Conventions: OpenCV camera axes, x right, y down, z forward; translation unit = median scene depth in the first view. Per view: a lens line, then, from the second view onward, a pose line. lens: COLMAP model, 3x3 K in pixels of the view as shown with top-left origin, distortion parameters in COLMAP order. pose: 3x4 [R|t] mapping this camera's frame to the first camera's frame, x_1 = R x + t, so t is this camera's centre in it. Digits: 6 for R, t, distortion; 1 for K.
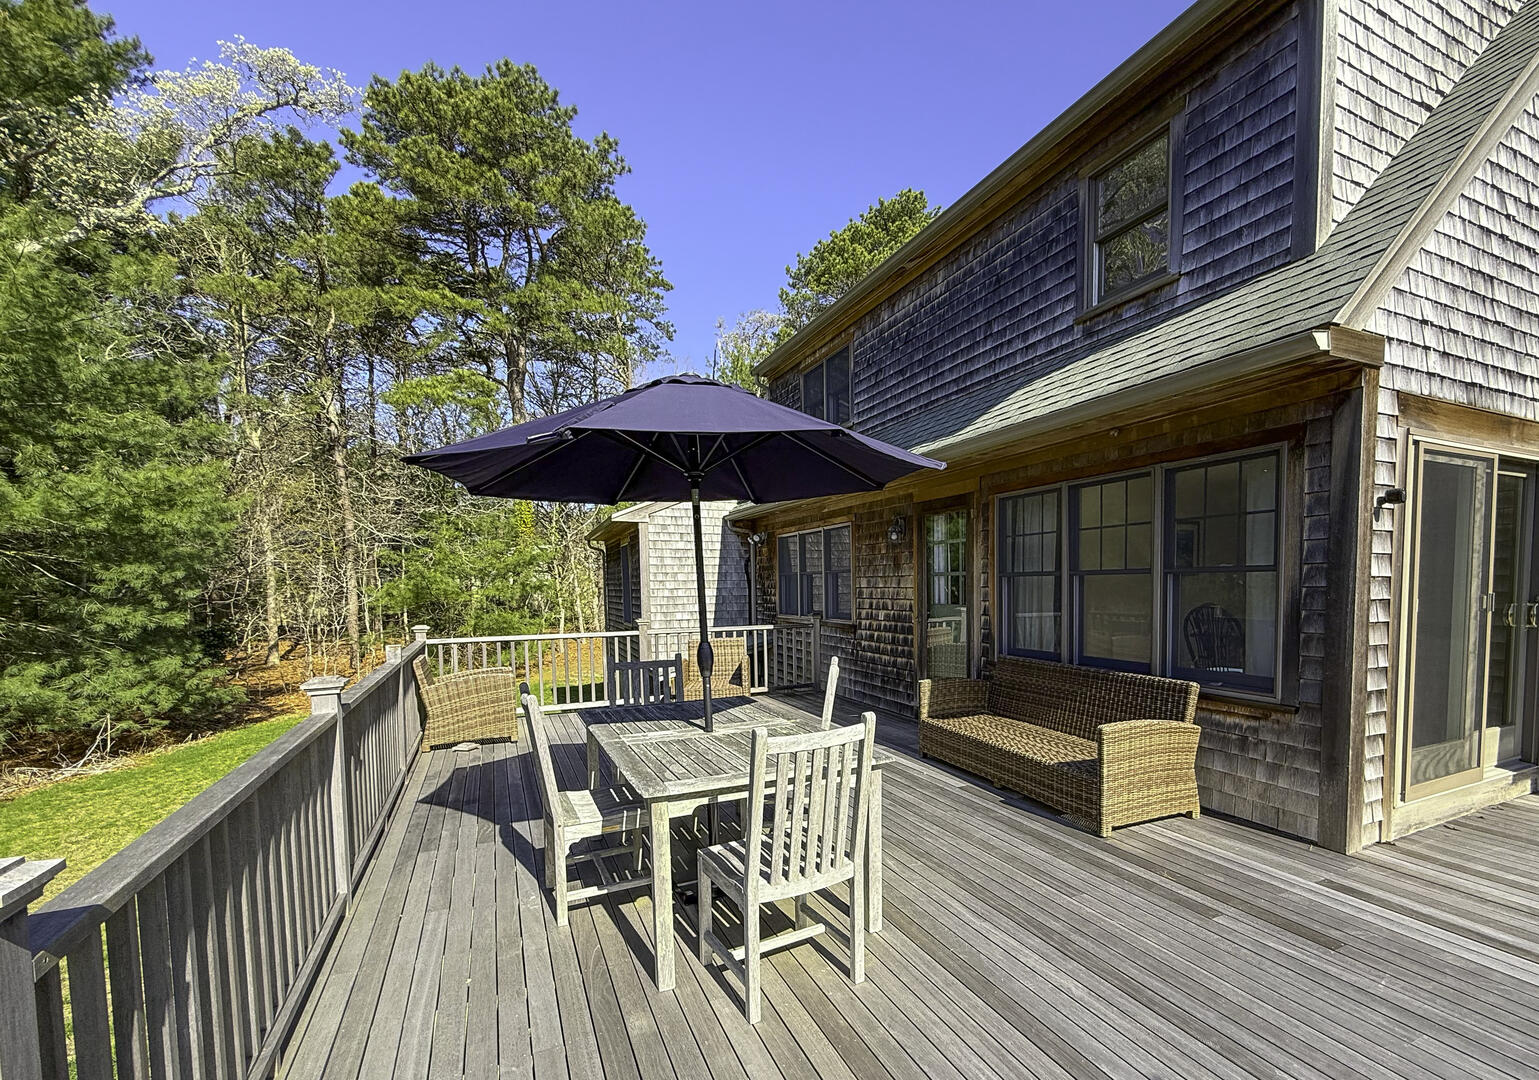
lens RADIAL K [[692.7, 0, 831.4], [0, 692.7, 624.6], [0, 0, 1]] dist [-0.001080, 0.000104]
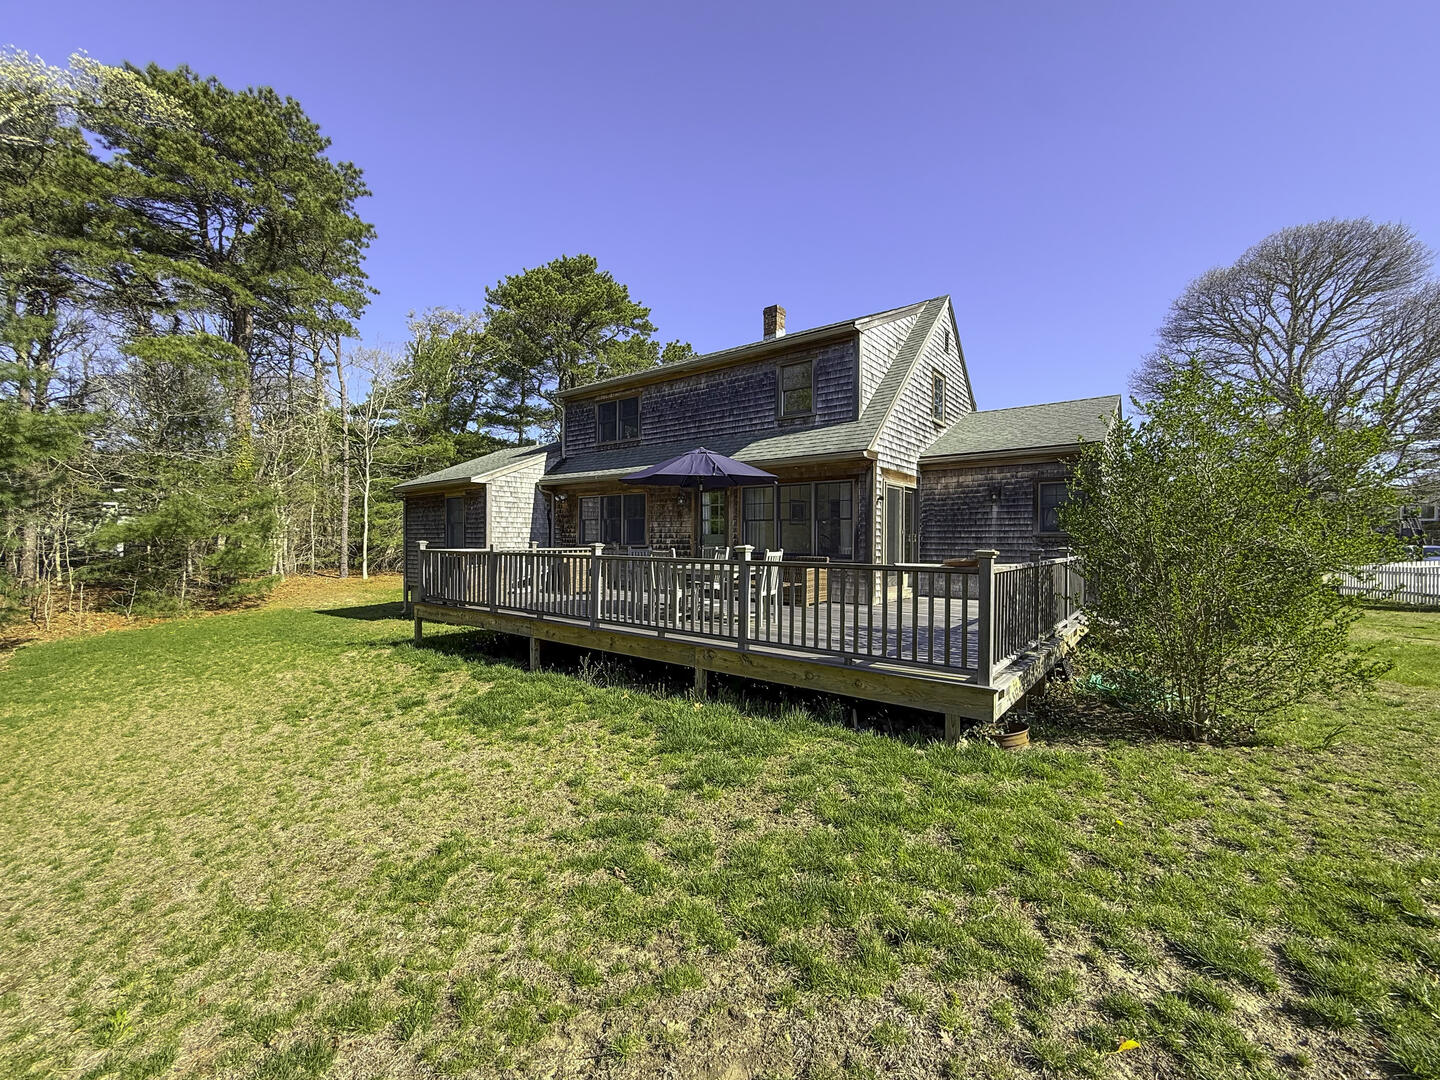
lens RADIAL K [[616.1, 0, 718.1], [0, 616.1, 539.2], [0, 0, 1]] dist [0.000133, 0.000040]
pose [[0.895413, 0.017949, 0.444875, -0.646595], [0.009947, 0.998131, -0.060290, 0.098651], [-0.445125, 0.058410, 0.893561, -0.692035]]
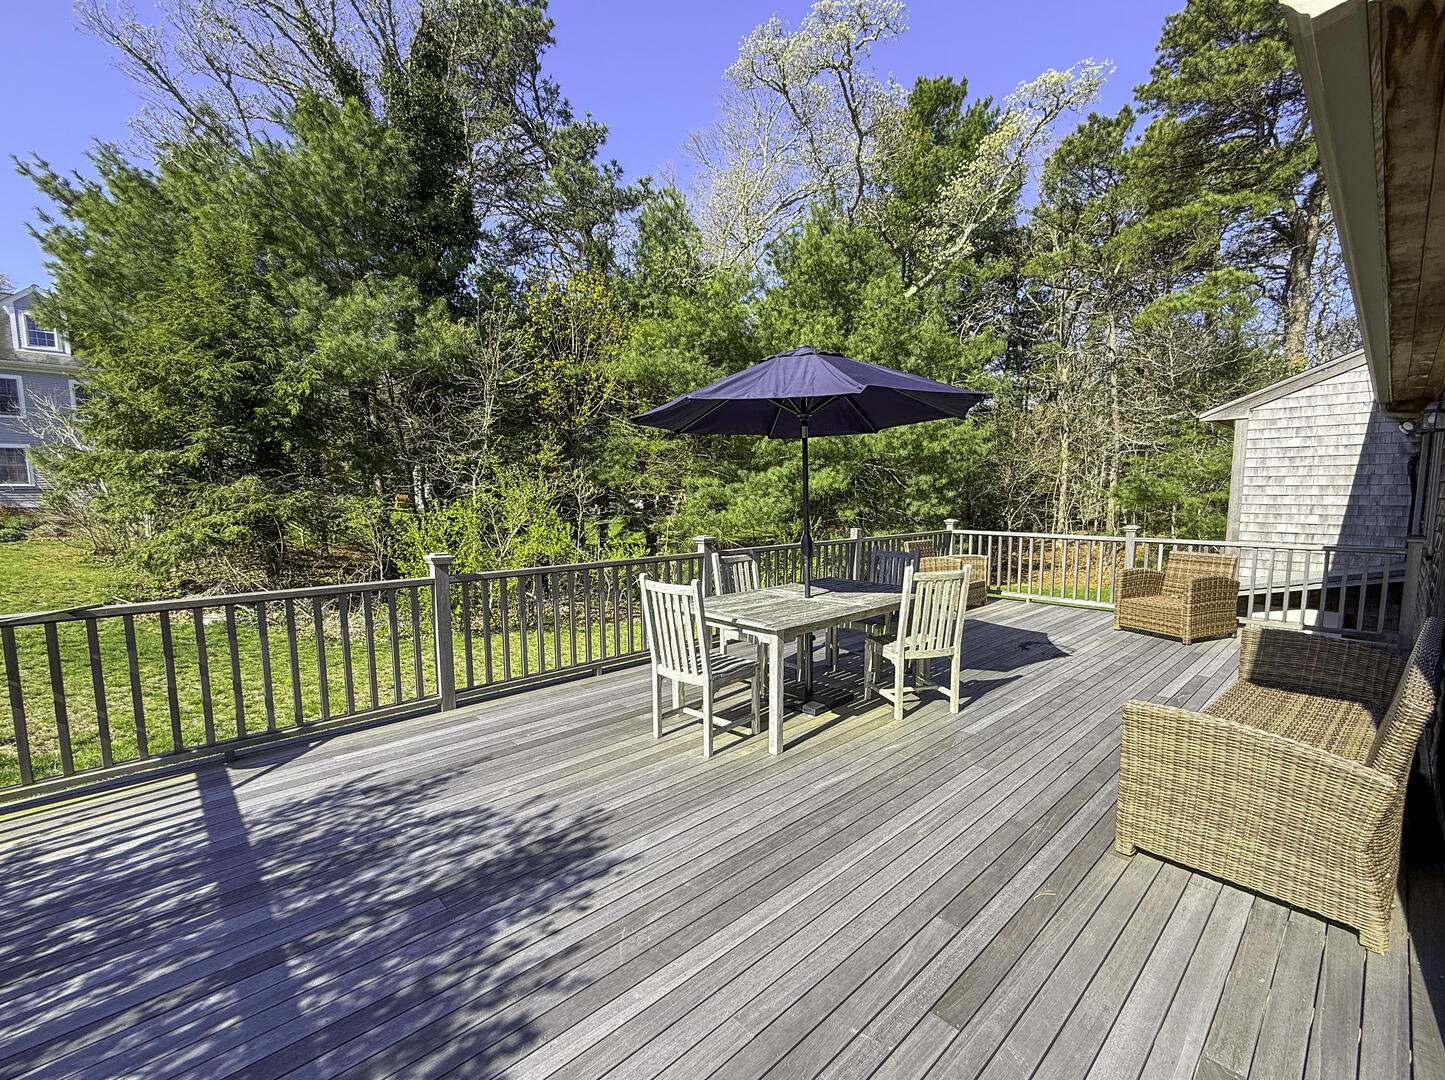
lens RADIAL K [[618.2, 0, 722.4], [0, 618.2, 553.8], [0, 0, 1]] dist [0.000133, 0.000040]
pose [[0.291808, 0.105362, -0.950656, 0.459312], [-0.056421, 0.994080, 0.092856, -0.019918], [0.954811, 0.026541, 0.296025, 0.215699]]
